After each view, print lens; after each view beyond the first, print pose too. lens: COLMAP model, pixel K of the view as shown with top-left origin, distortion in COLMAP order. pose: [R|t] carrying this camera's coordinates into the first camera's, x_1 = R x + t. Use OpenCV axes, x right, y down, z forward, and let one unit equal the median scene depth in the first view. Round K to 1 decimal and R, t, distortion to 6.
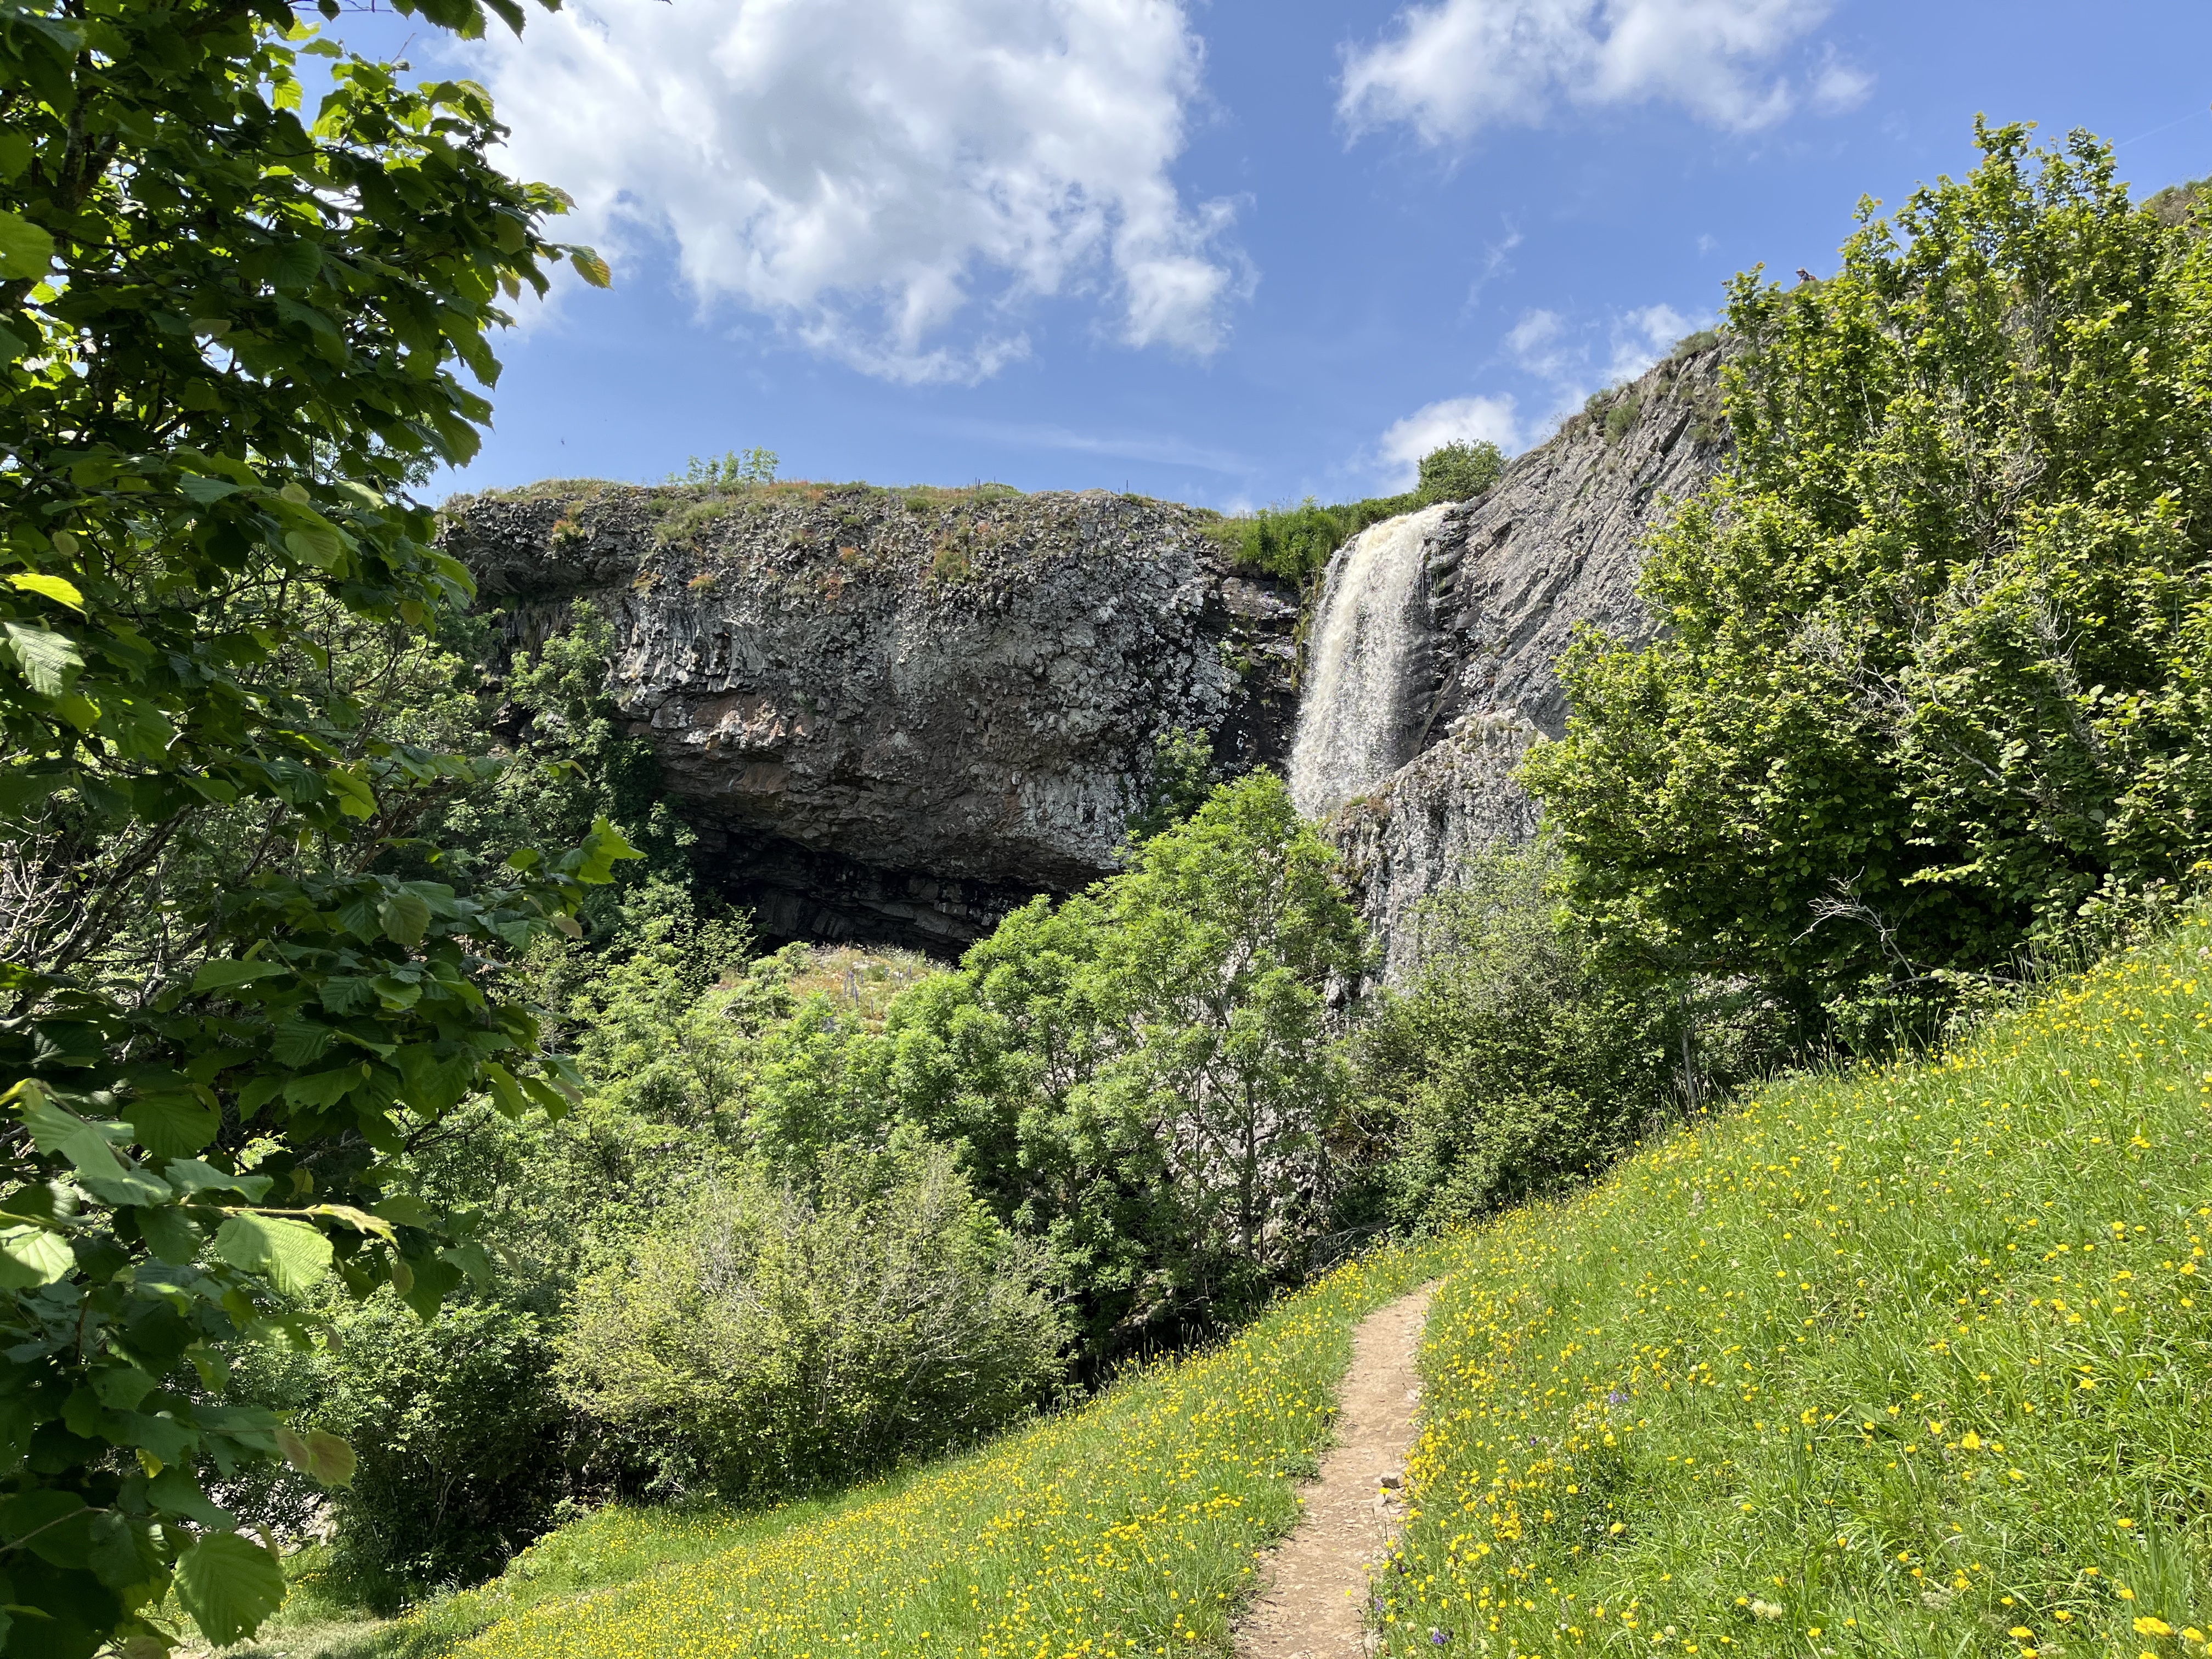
lens RADIAL K [[1756.3, 0, 1106.0], [0, 1756.3, 829.5], [0, 0, 1]] dist [0.158106, -0.352345]
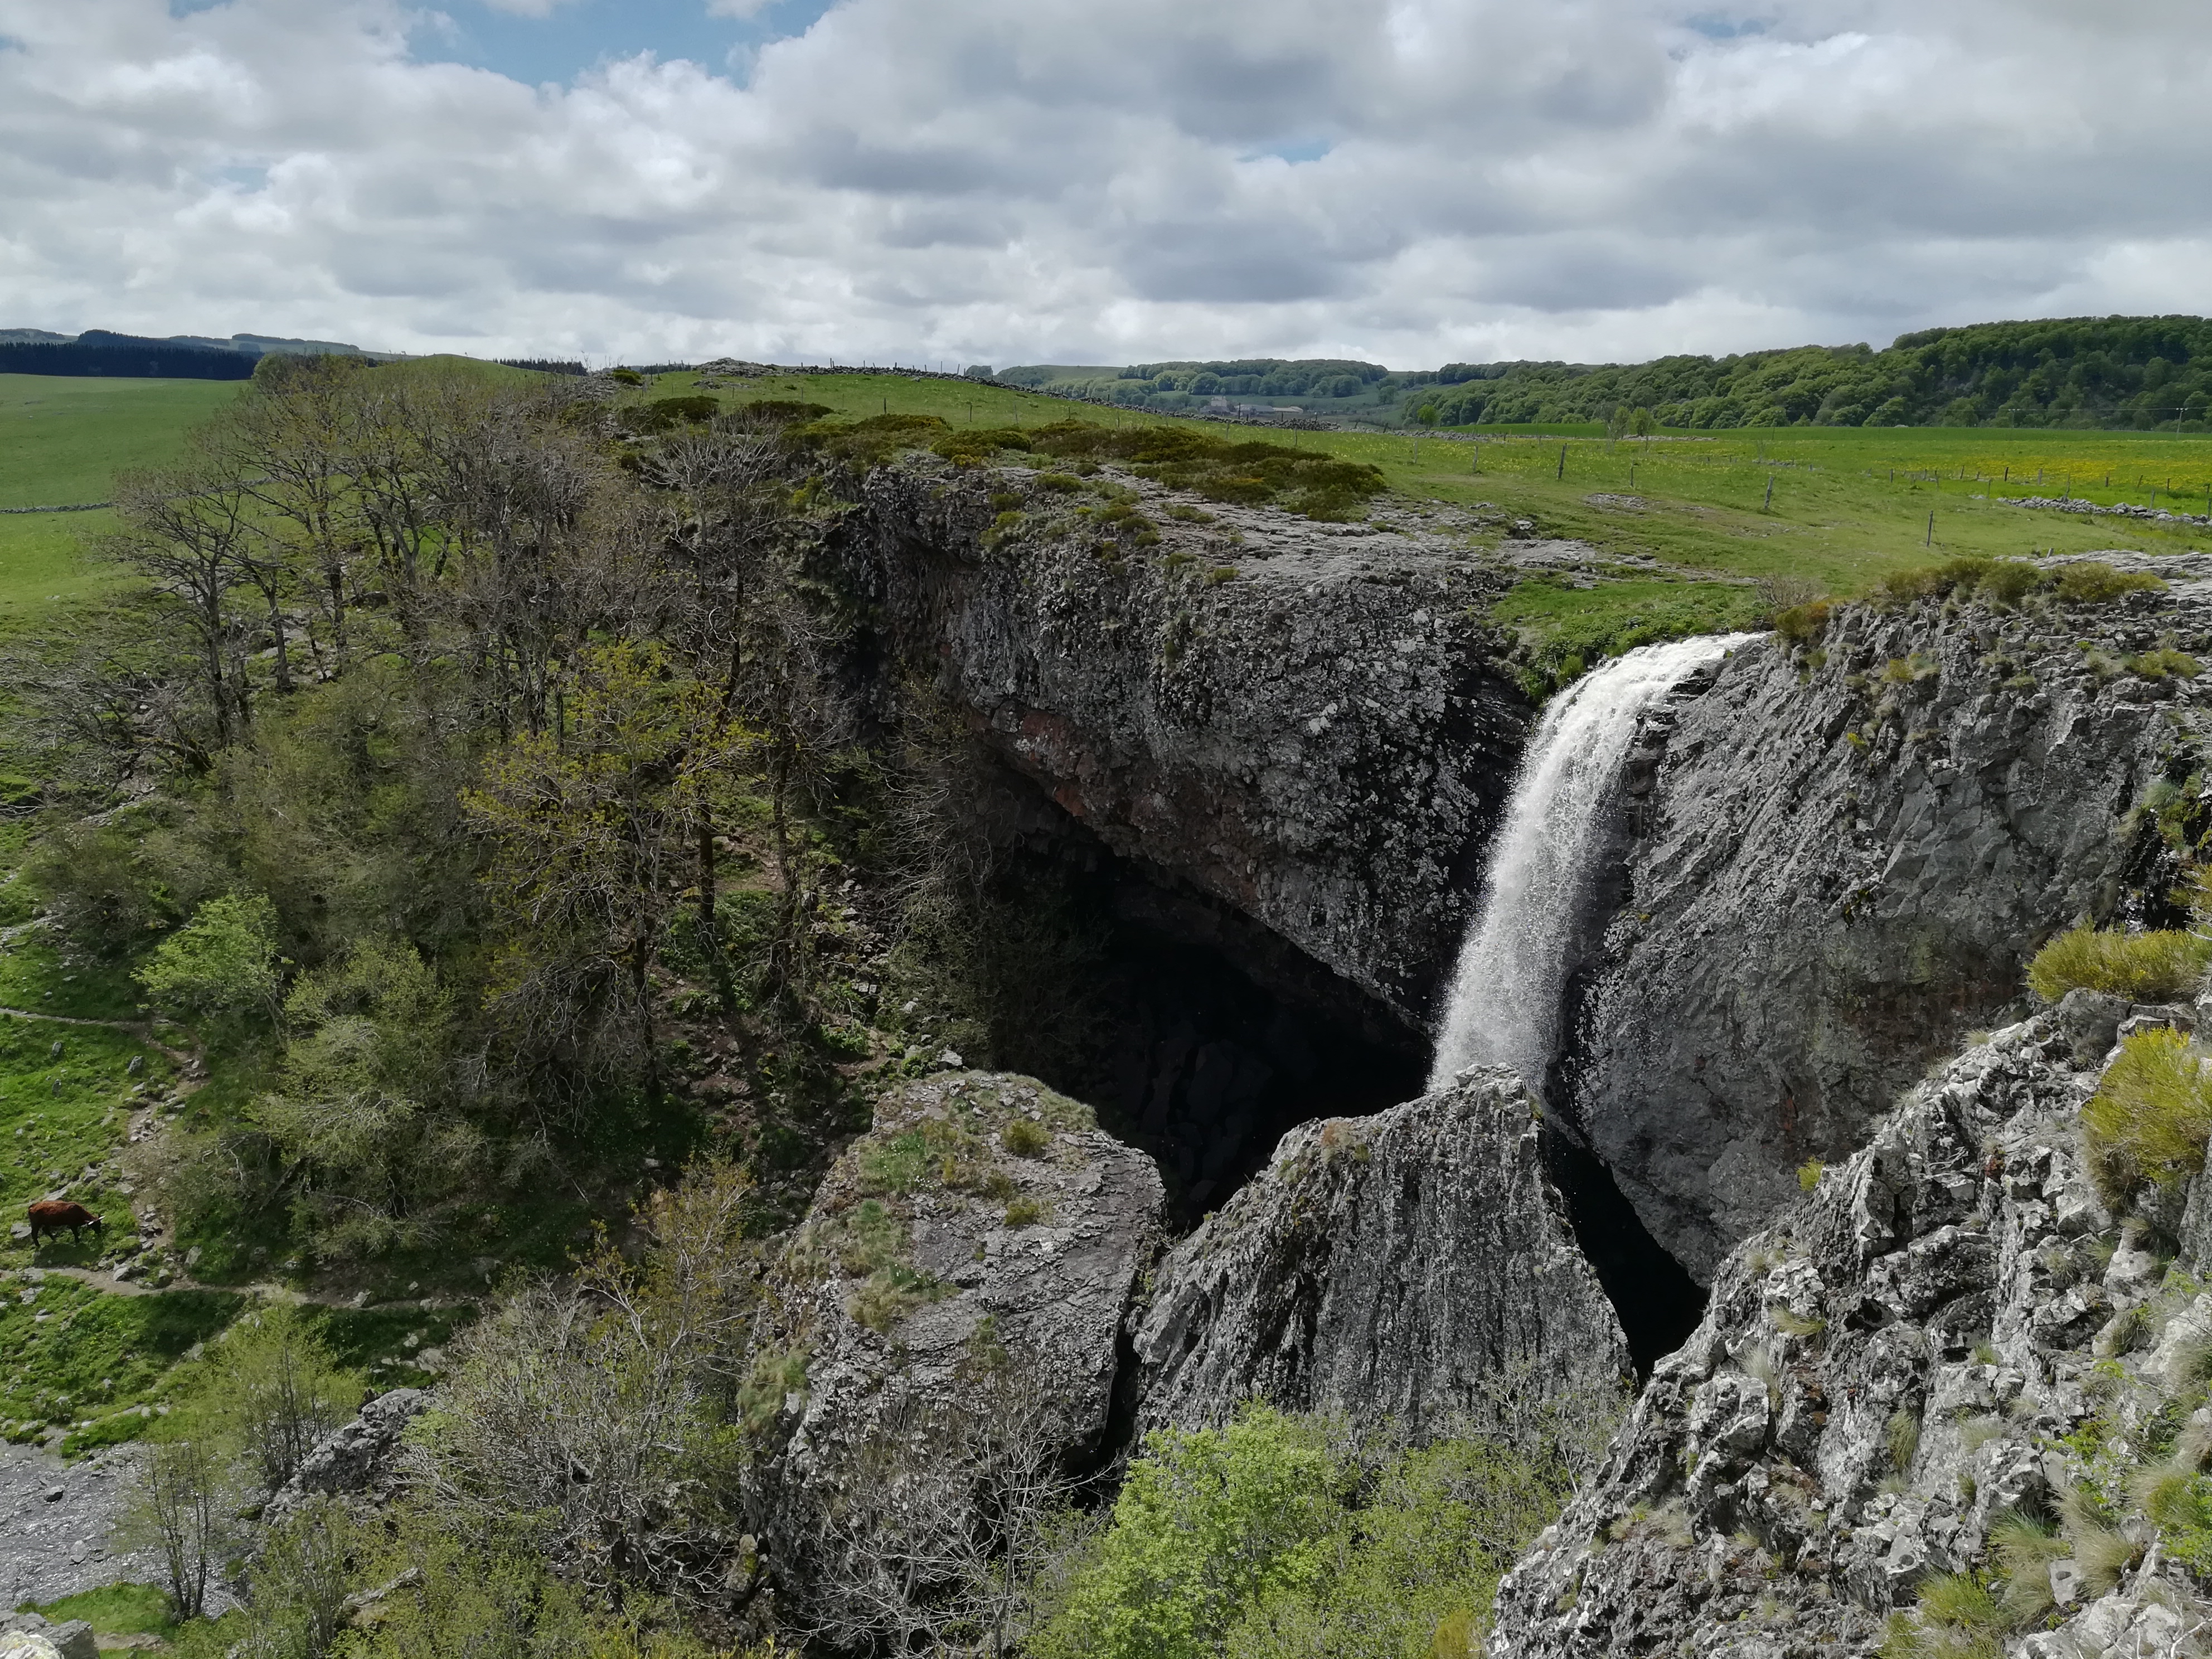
lens RADIAL K [[1782.8, 0, 1082.2], [0, 1782.8, 833.8], [0, 0, 1]] dist [0.102148, -0.188766]
pose [[0.851955, 0.136465, -0.505519, 0.358534], [0.011995, 0.960101, 0.279395, -0.320443], [0.523477, -0.244096, 0.816327, 0.184611]]
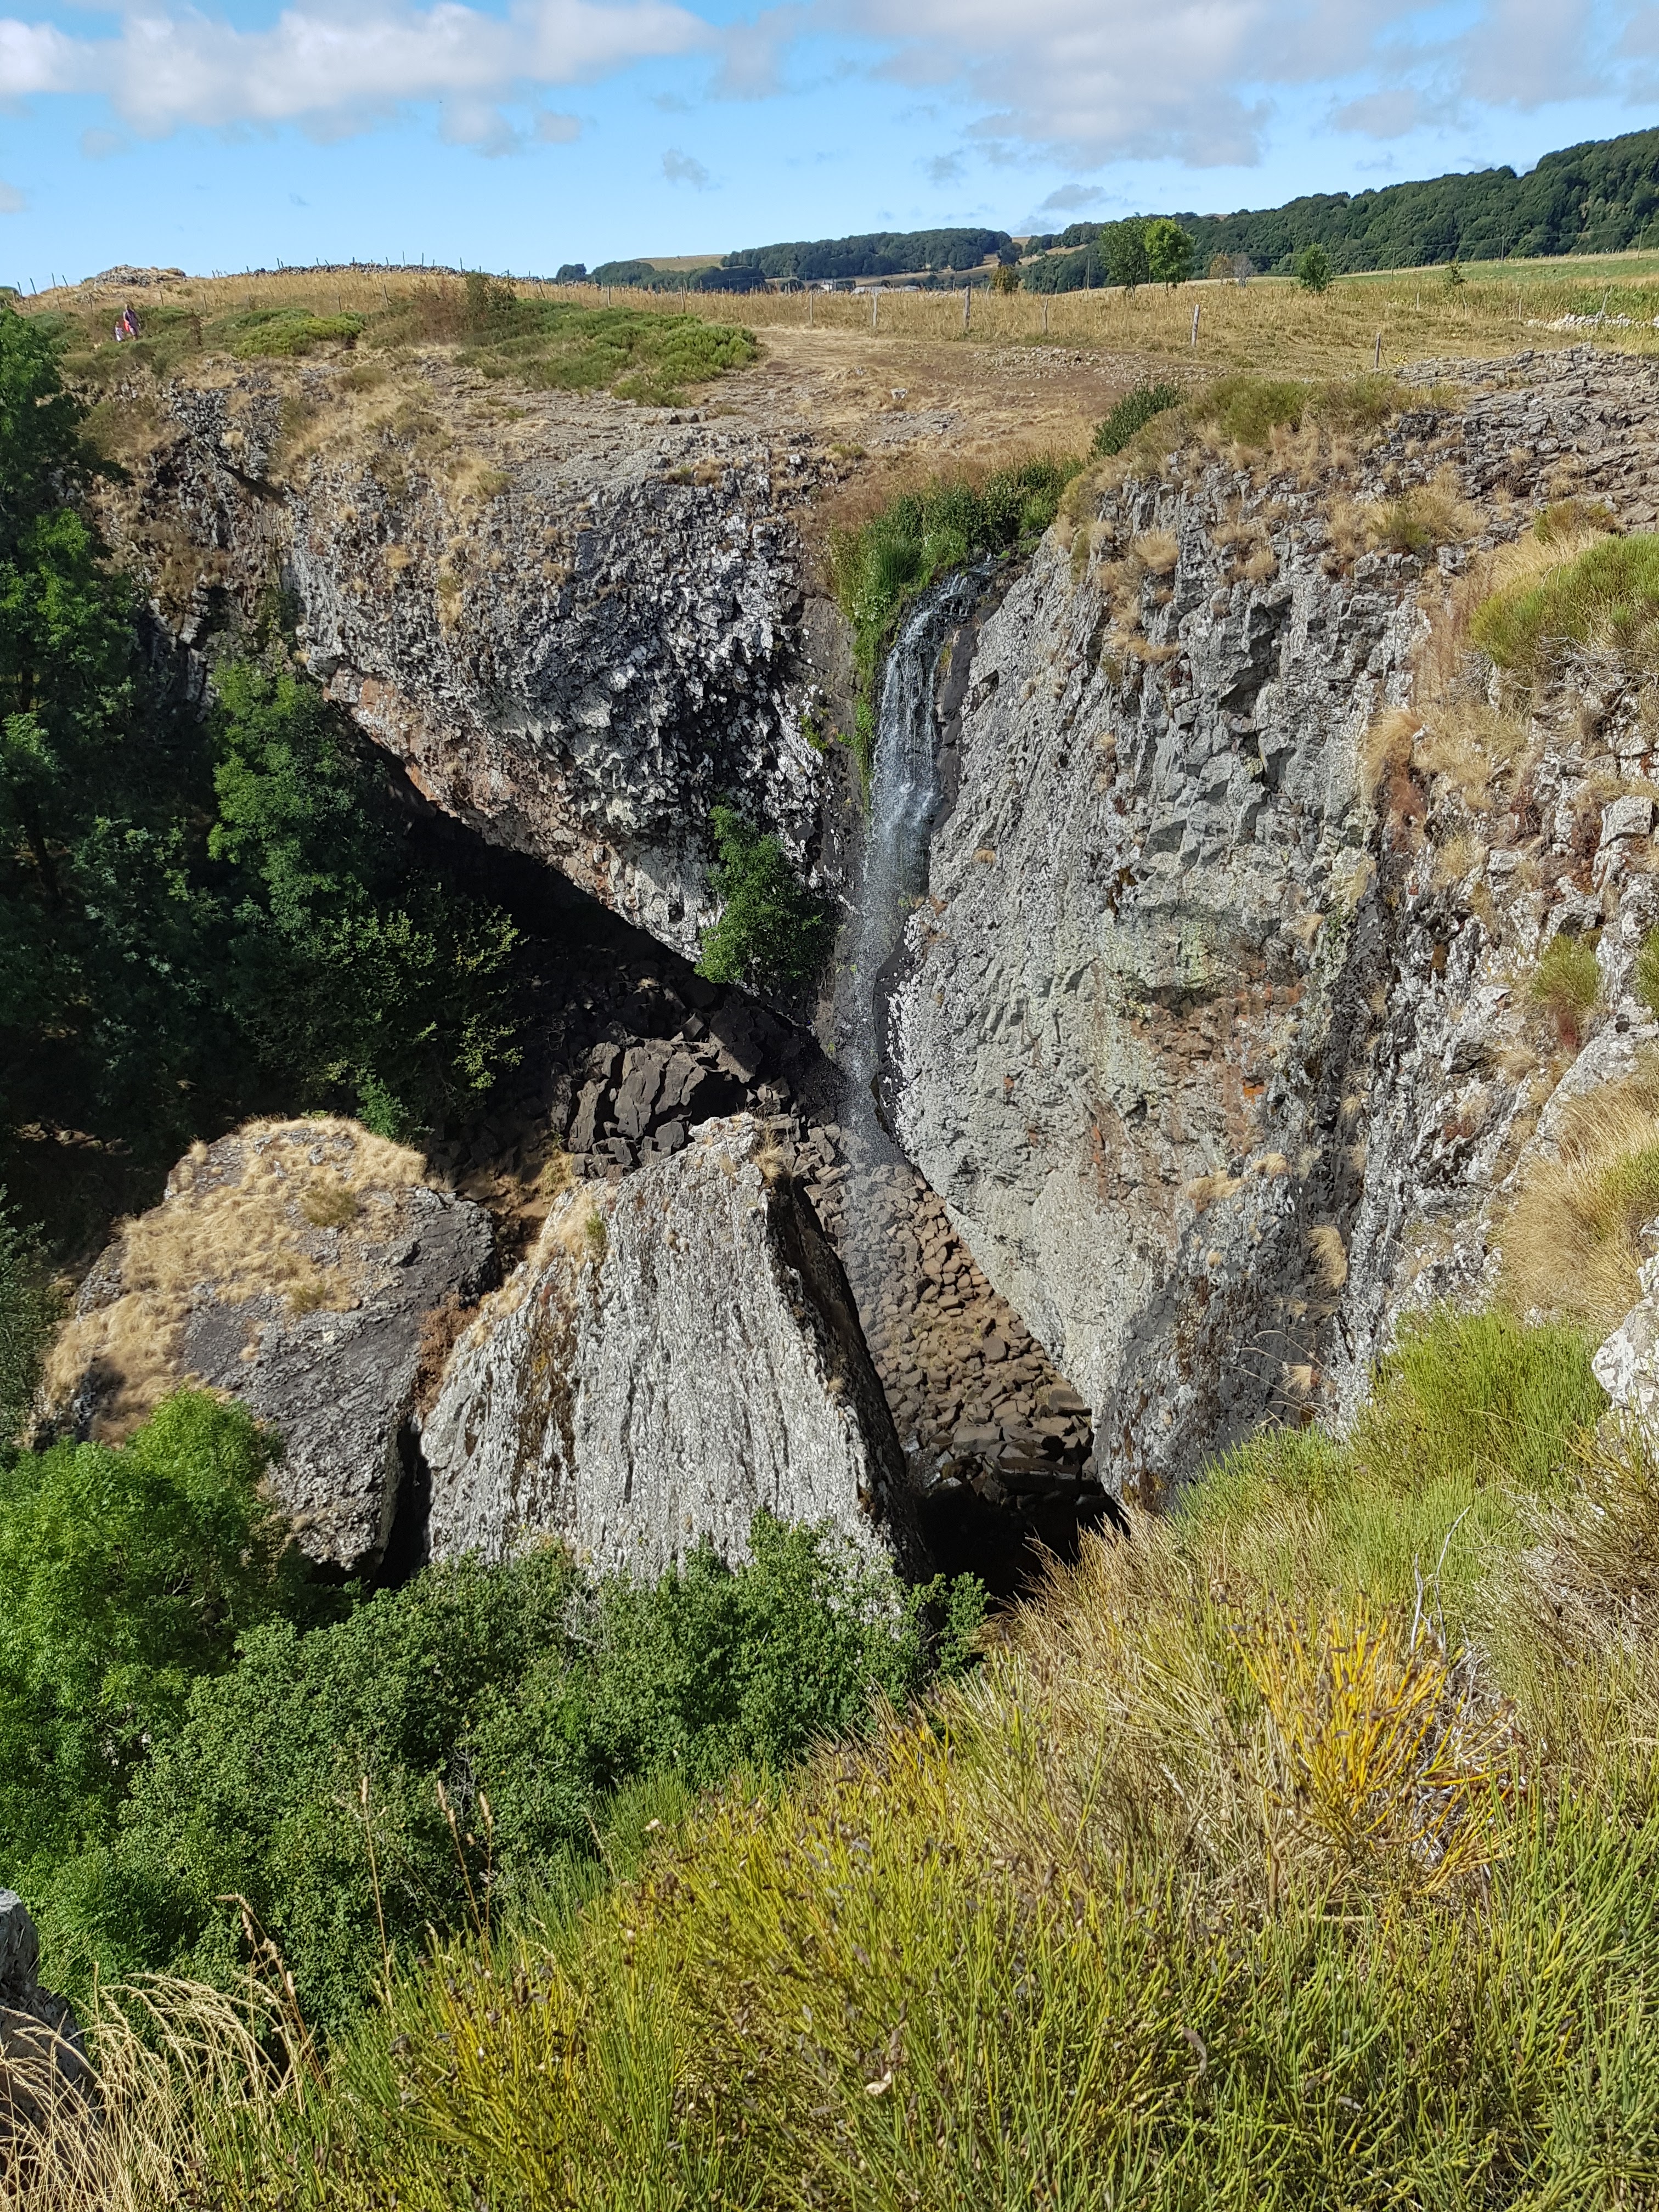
lens RADIAL K [[1755.2, 0, 825.0], [0, 1755.2, 1133.2], [0, 0, 1]] dist [0.117996, -0.226048]
pose [[0.877766, 0.162055, -0.450848, 0.422408], [0.077775, 0.880371, 0.467865, -0.286572], [0.472734, -0.445741, 0.760157, 0.402913]]
